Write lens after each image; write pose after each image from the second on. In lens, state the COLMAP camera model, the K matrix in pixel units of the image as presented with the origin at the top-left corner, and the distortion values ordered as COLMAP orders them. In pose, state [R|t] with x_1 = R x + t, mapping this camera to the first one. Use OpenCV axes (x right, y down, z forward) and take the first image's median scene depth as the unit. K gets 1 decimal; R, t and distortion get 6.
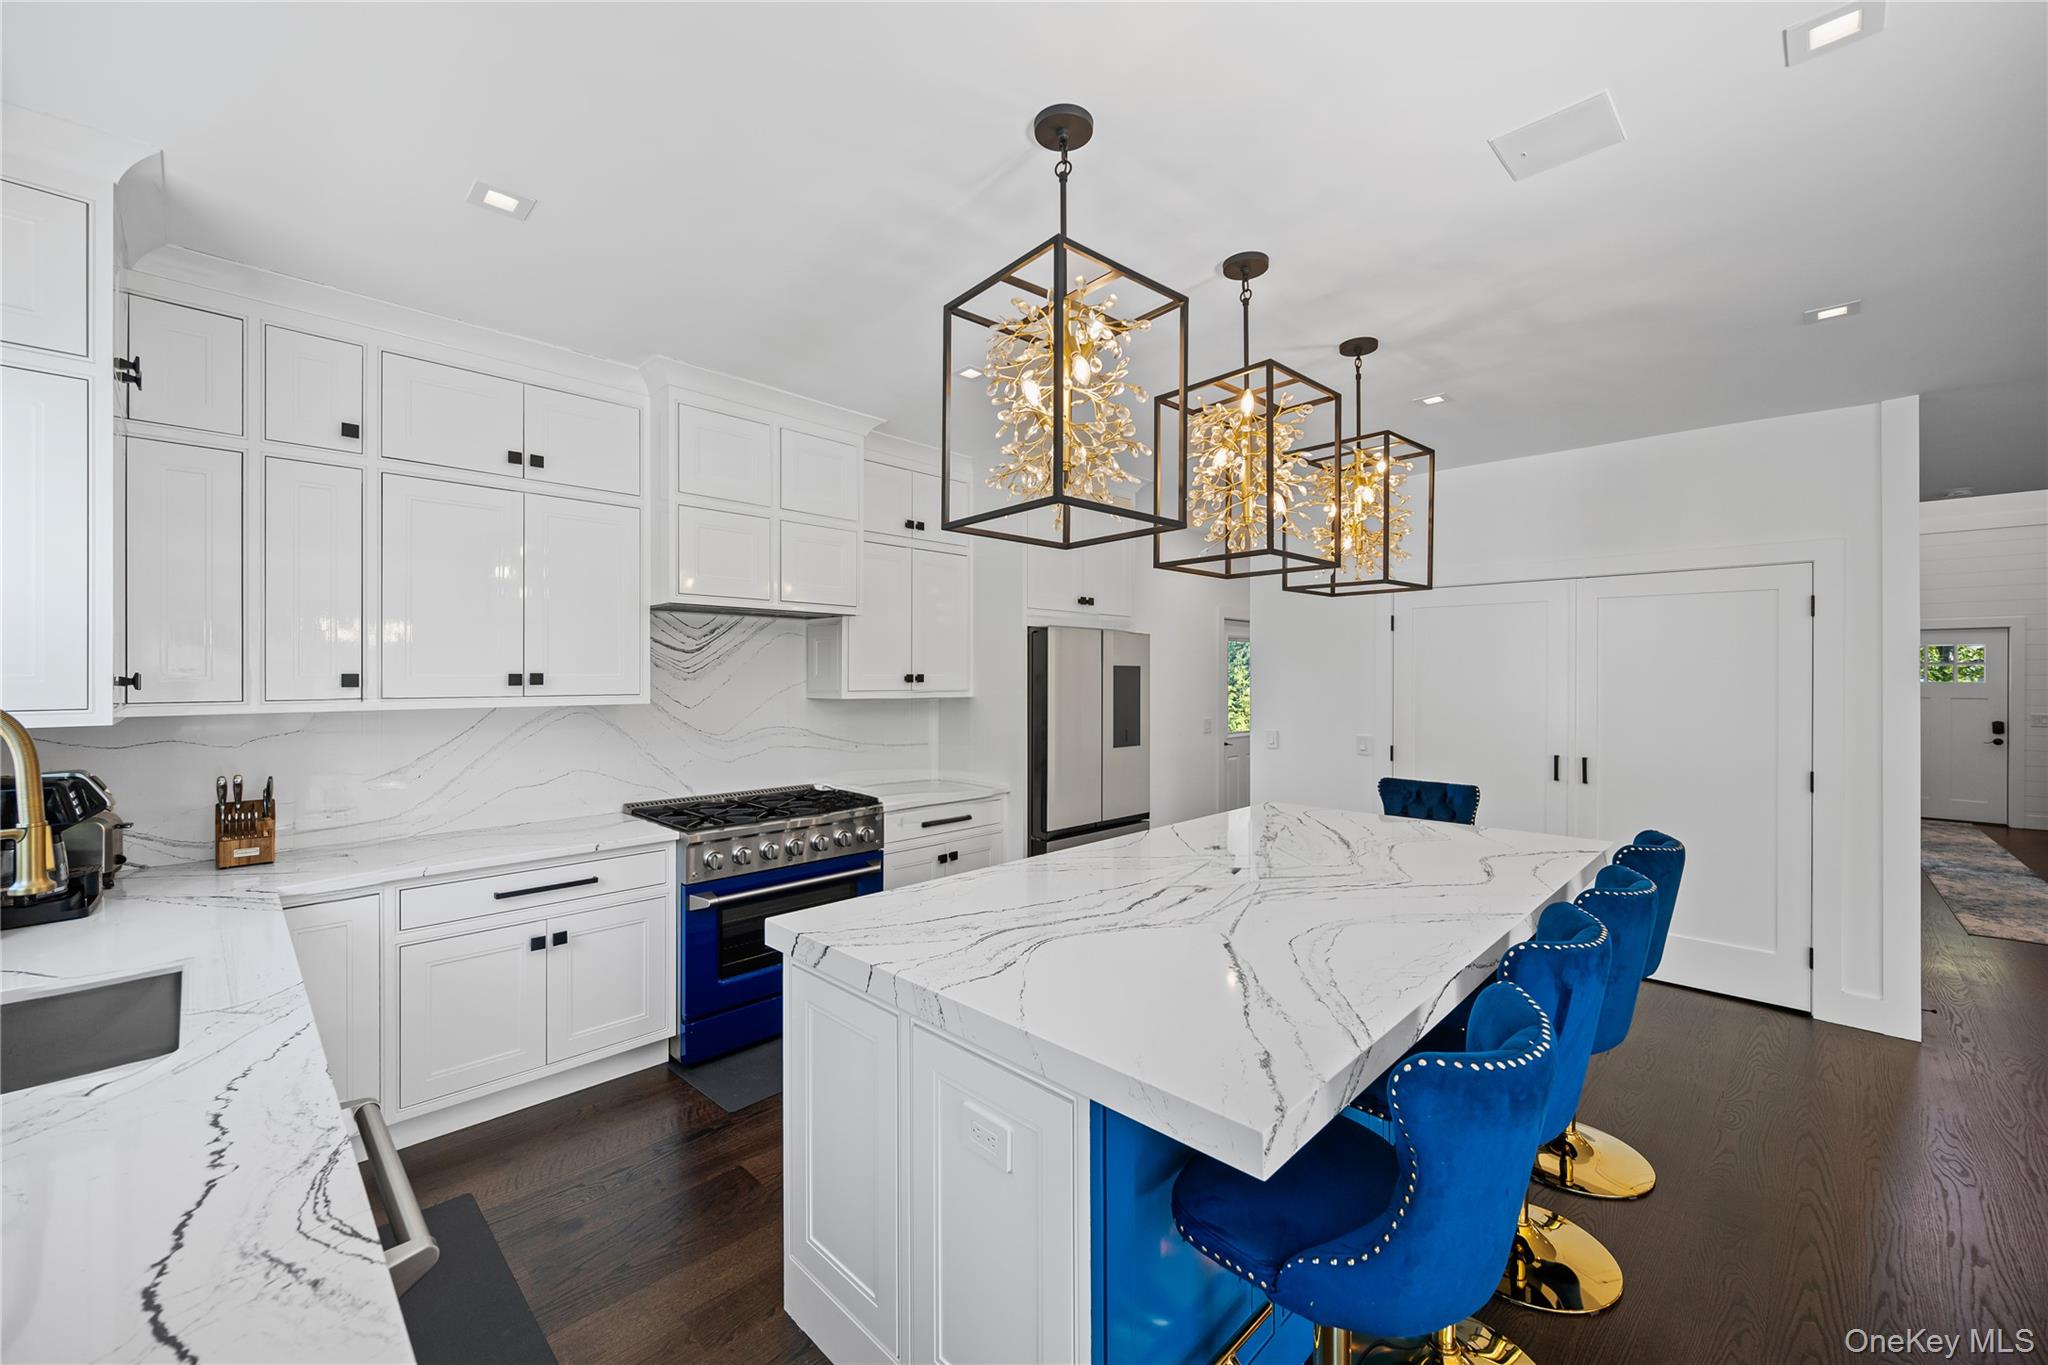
lens RADIAL K [[799.4, 0, 1024.7], [0, 799.4, 672.4], [0, 0, 1]] dist [0.001003, -0.000612]
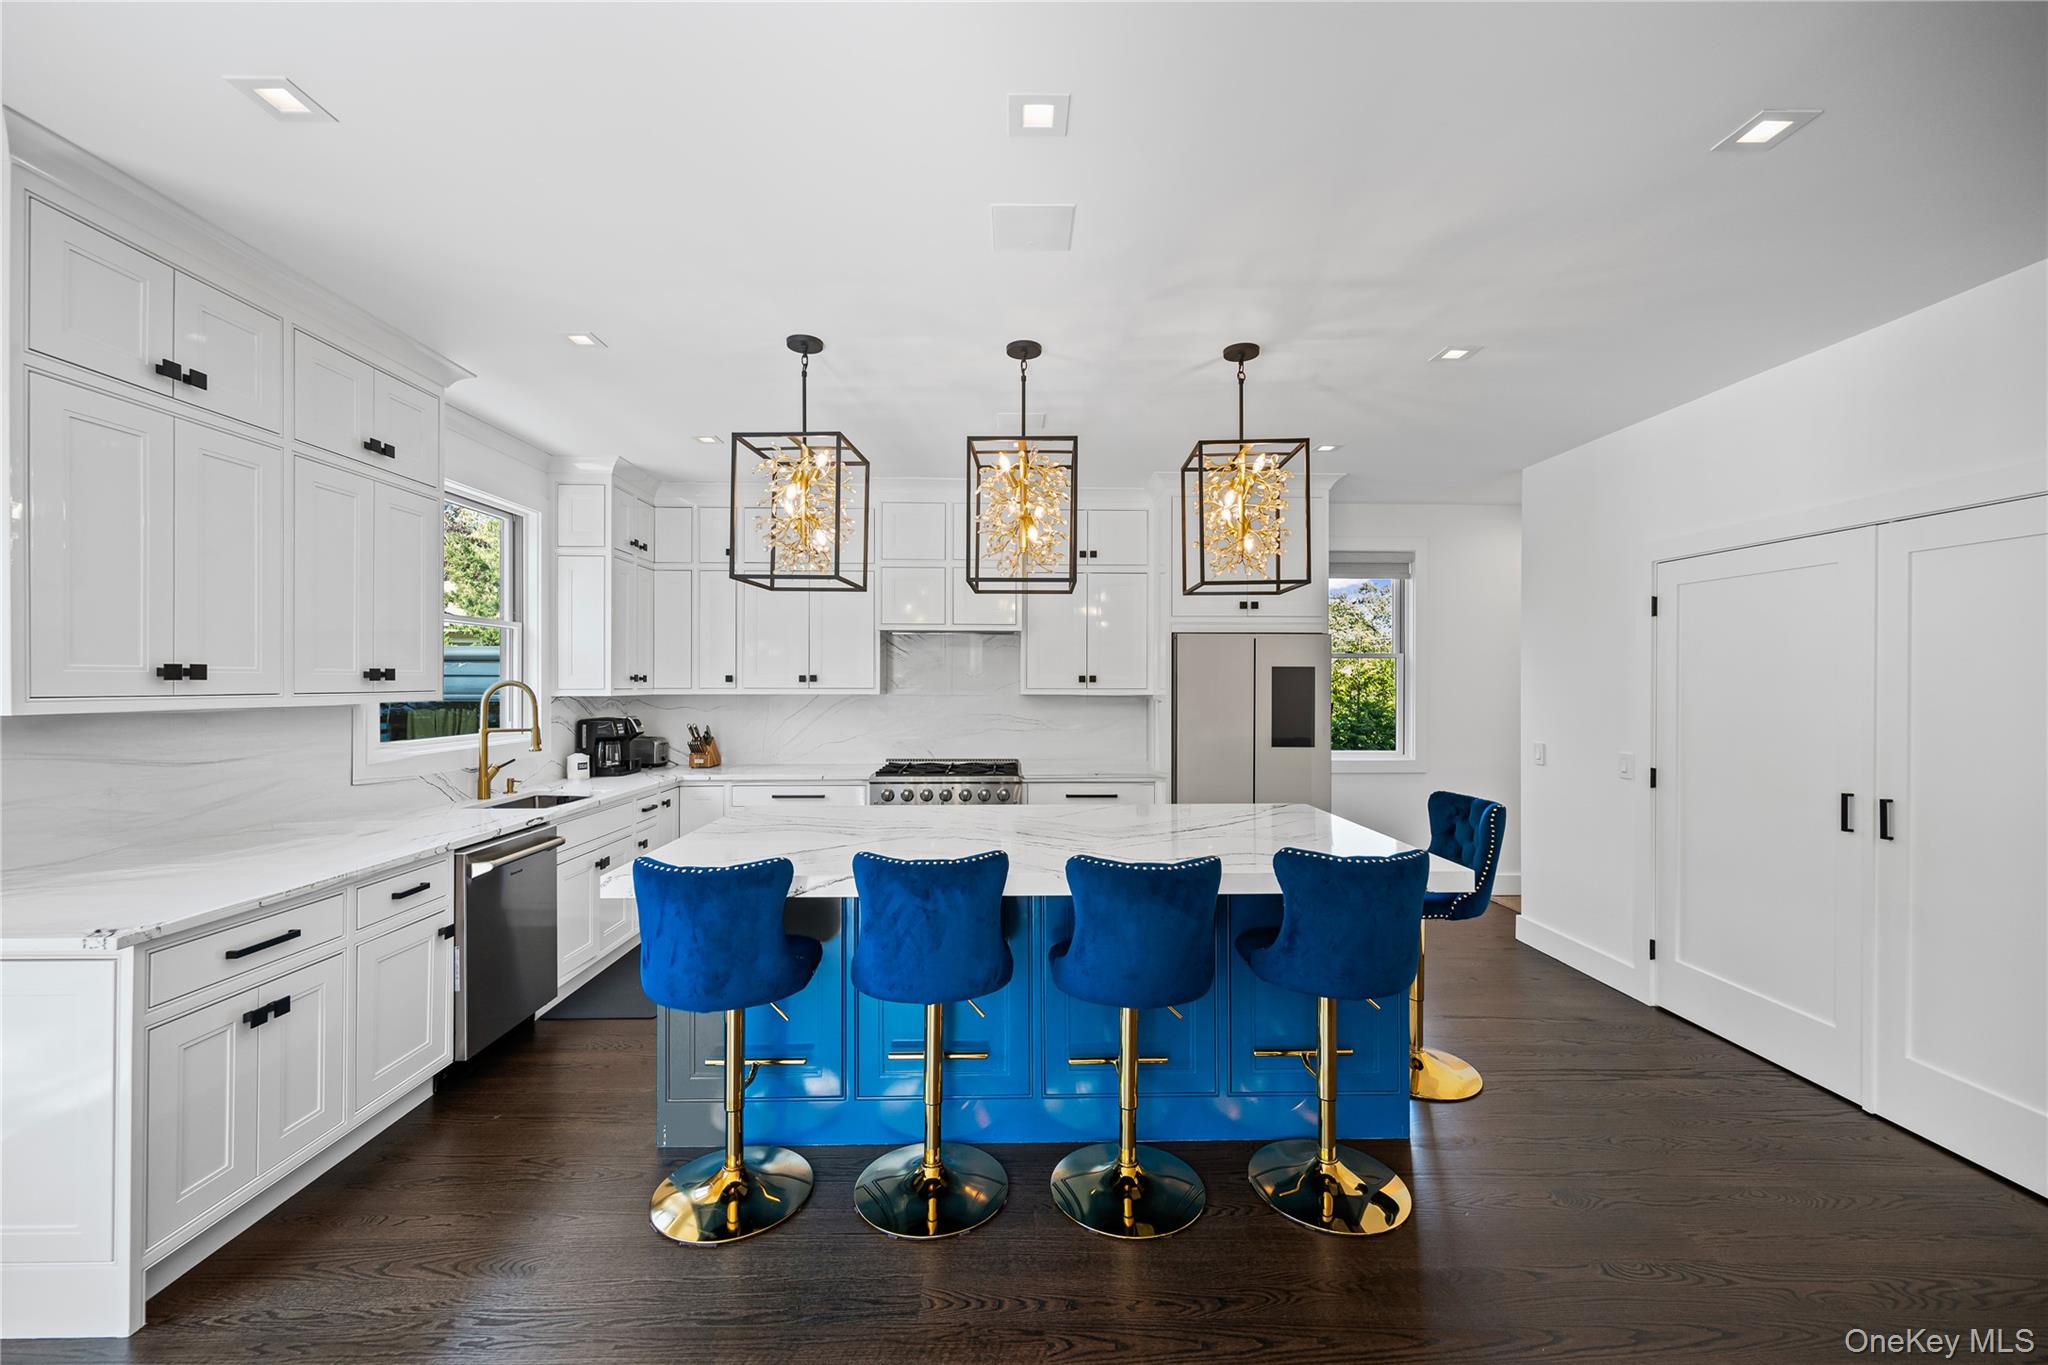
lens RADIAL K [[799.4, 0, 1024.5], [0, 799.4, 682.5], [0, 0, 1]] dist [0.001003, -0.000612]
pose [[0.721757, 0.001690, -0.692145, 0.862726], [0.001527, 0.999991, 0.004033, 0.010515], [0.692145, -0.003968, 0.721748, 0.064150]]
